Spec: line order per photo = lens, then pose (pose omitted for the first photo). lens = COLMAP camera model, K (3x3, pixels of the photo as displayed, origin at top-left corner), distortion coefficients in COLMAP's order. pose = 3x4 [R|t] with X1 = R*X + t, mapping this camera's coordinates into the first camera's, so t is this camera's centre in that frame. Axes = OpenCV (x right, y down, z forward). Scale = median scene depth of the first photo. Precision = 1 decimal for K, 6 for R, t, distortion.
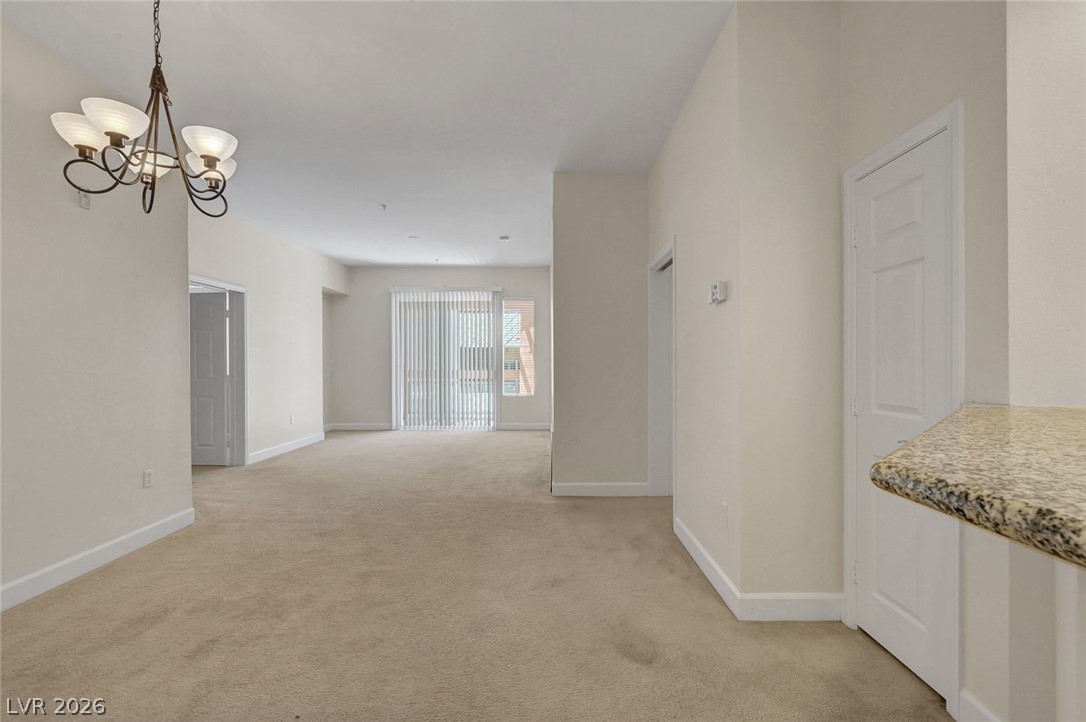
lens RADIAL K [[488.4, 0, 543.0], [0, 488.4, 361.0], [0, 0, 1]] dist [0.002411, 0.000524]
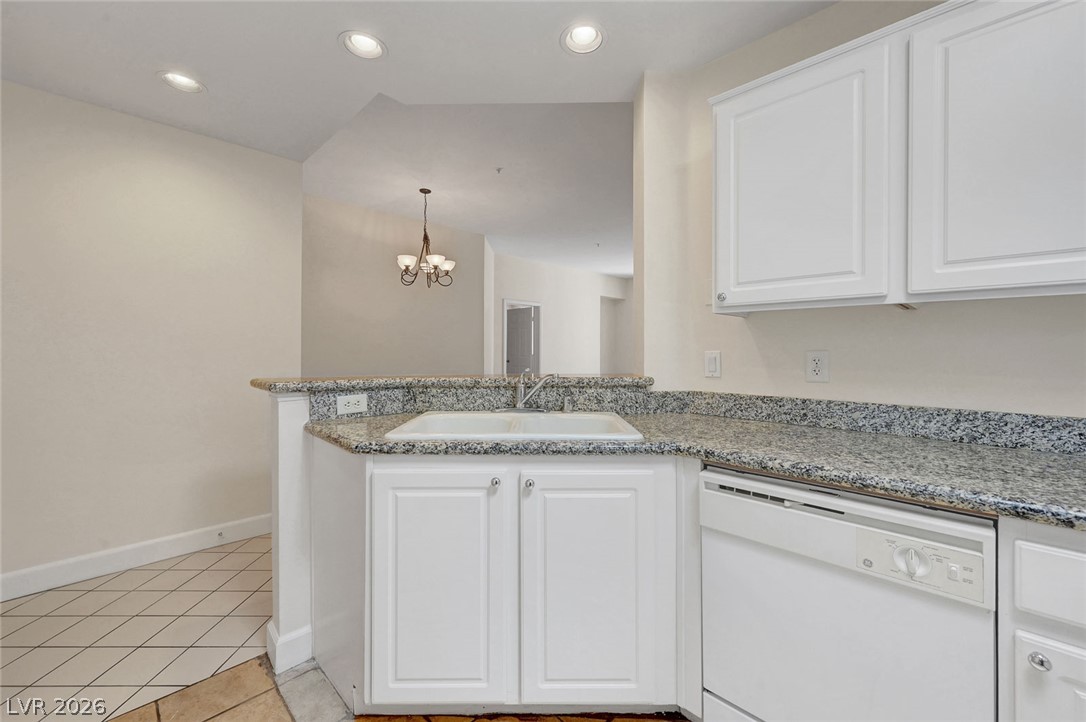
lens RADIAL K [[436.6, 0, 544.9], [0, 436.6, 351.6], [0, 0, 1]] dist [-0.000691, -0.000064]
pose [[0.712300, 0.009201, -0.701815, 1.109591], [-0.001289, 0.999930, 0.011802, -0.000765], [0.701874, -0.007502, 0.712261, -0.161211]]
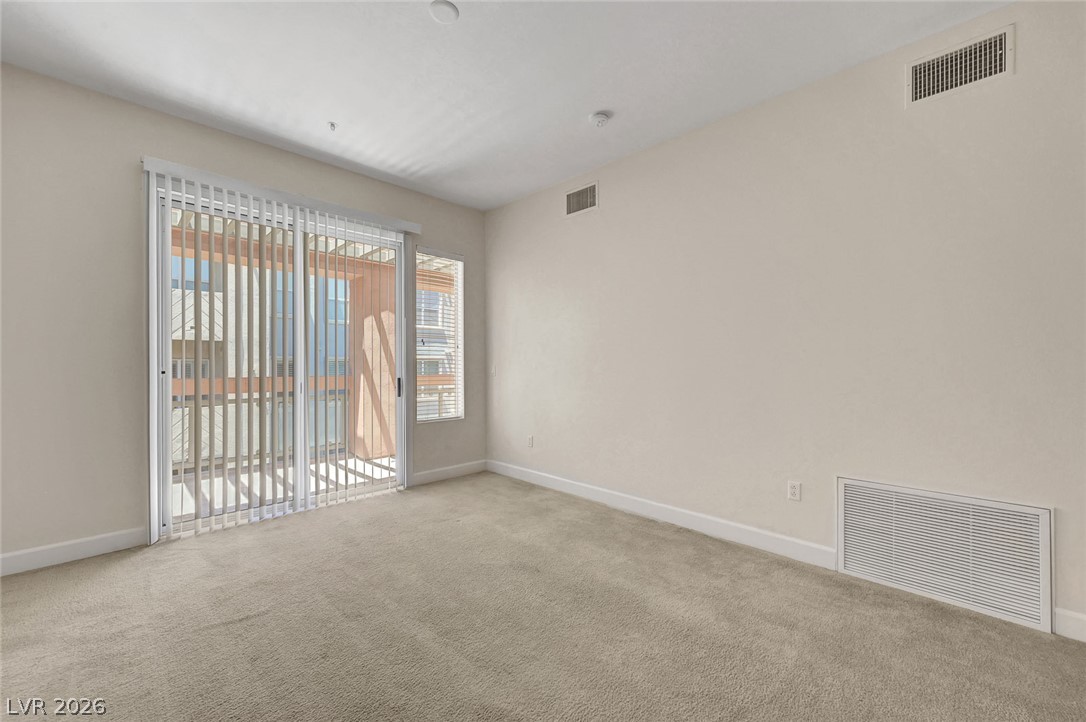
lens RADIAL K [[434.3, 0, 541.8], [0, 434.3, 354.1], [0, 0, 1]] dist [0.000366, 0.000101]
pose [[0.704408, 0.020451, 0.709500, -1.269022], [-0.007751, 0.999747, -0.021123, 0.014400], [-0.709753, 0.009380, 0.704389, 2.092300]]
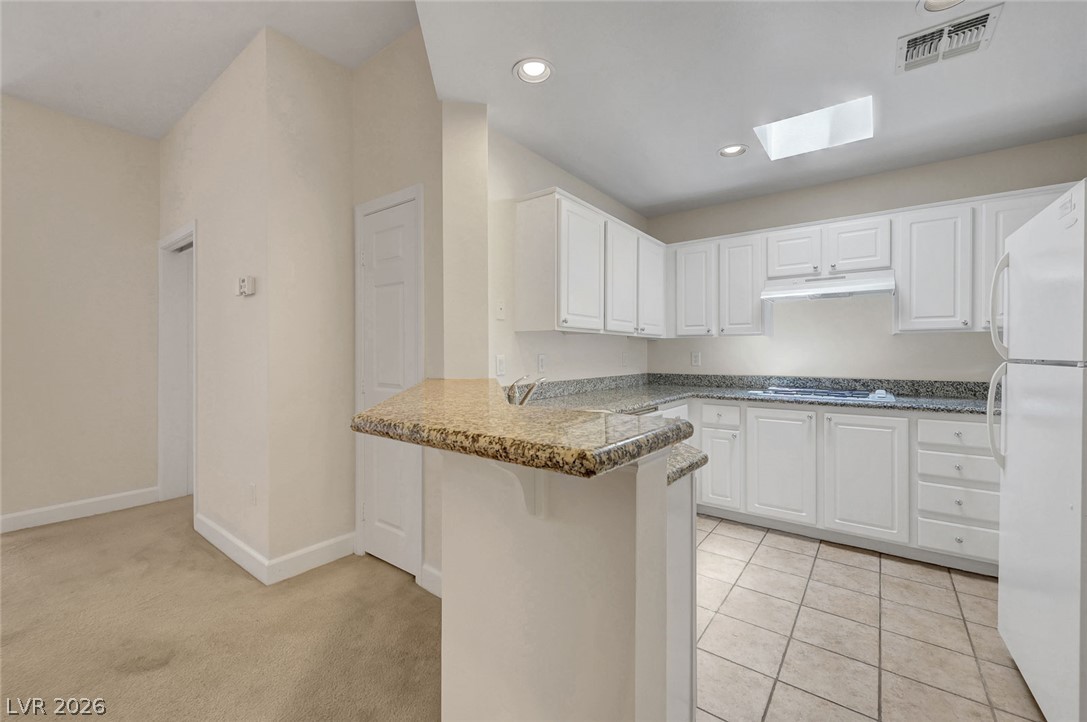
lens RADIAL K [[444.1, 0, 546.6], [0, 444.1, 355.0], [0, 0, 1]] dist [-0.005345, -0.000191]
pose [[0.593684, -0.001241, 0.804697, -0.028873], [-0.005756, 0.999967, 0.005789, -0.000689], [-0.804677, -0.008069, 0.593658, -0.098537]]
